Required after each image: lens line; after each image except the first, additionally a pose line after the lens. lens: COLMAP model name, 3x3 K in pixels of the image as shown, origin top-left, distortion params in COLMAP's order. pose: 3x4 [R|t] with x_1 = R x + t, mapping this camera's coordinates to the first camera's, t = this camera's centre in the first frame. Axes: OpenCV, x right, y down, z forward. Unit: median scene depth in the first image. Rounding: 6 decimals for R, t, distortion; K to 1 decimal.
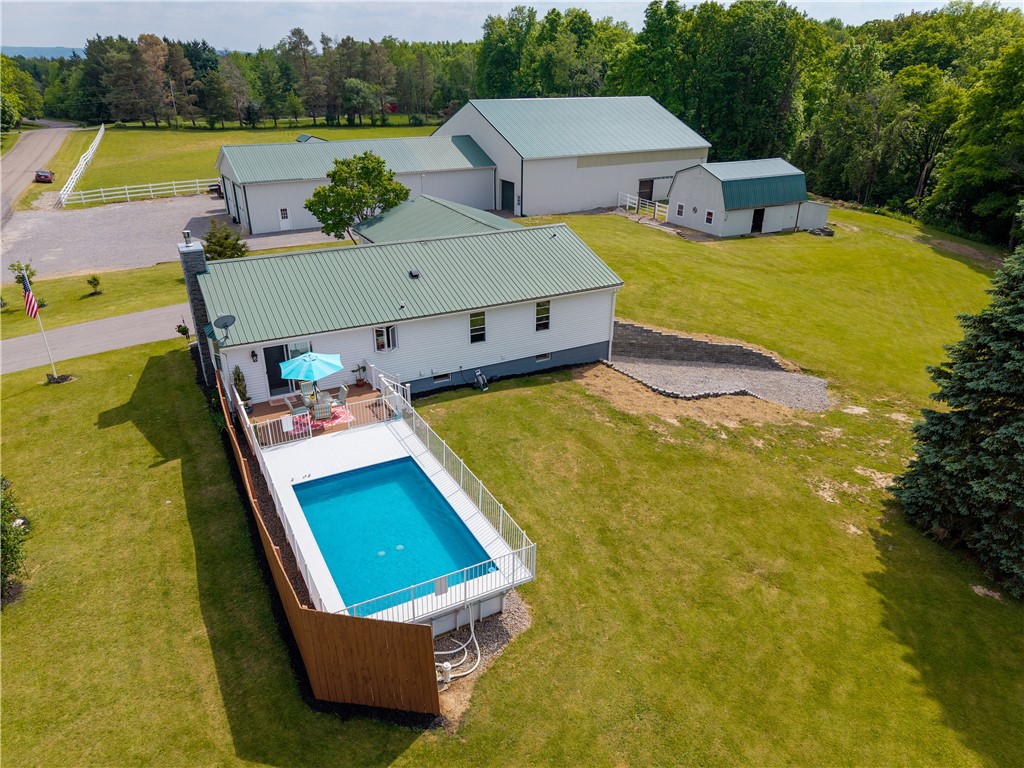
lens RADIAL K [[687.8, 0, 510.5], [0, 687.8, 383.3], [0, 0, 1]] dist [0.023587, -0.012799]
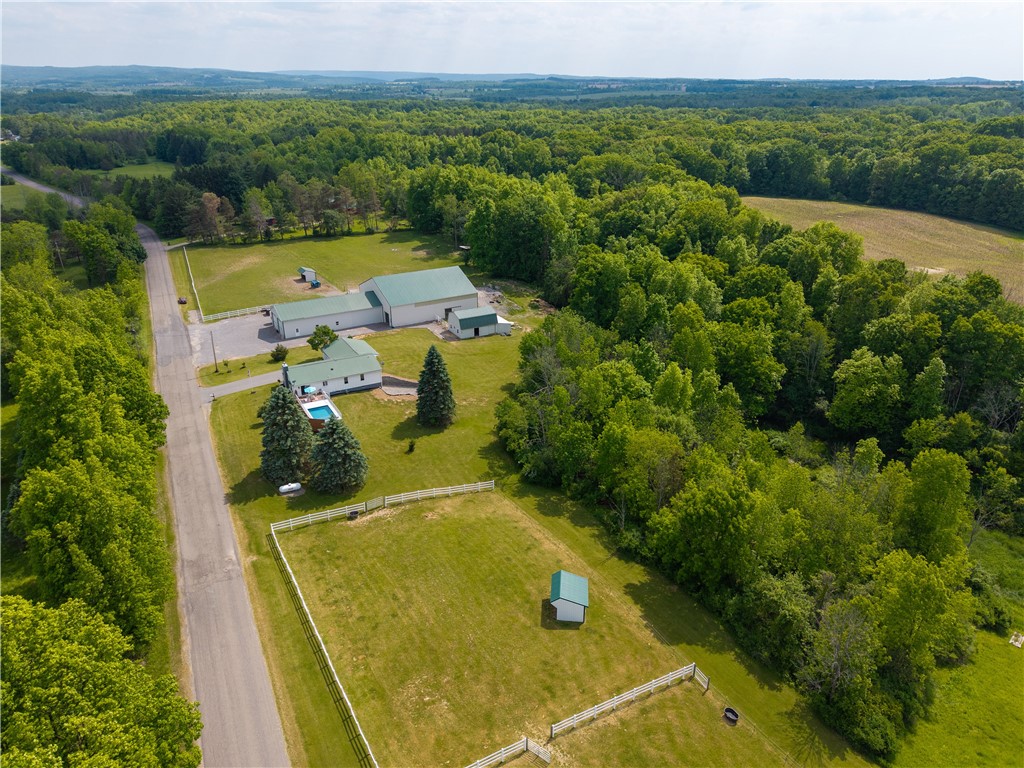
lens RADIAL K [[687.8, 0, 513.7], [0, 687.8, 384.3], [0, 0, 1]] dist [0.023587, -0.012799]
pose [[0.999785, -0.009769, 0.018307, 0.946159], [0.010155, 0.999726, -0.021082, 0.050508], [-0.018096, 0.021263, 0.999610, -3.470699]]
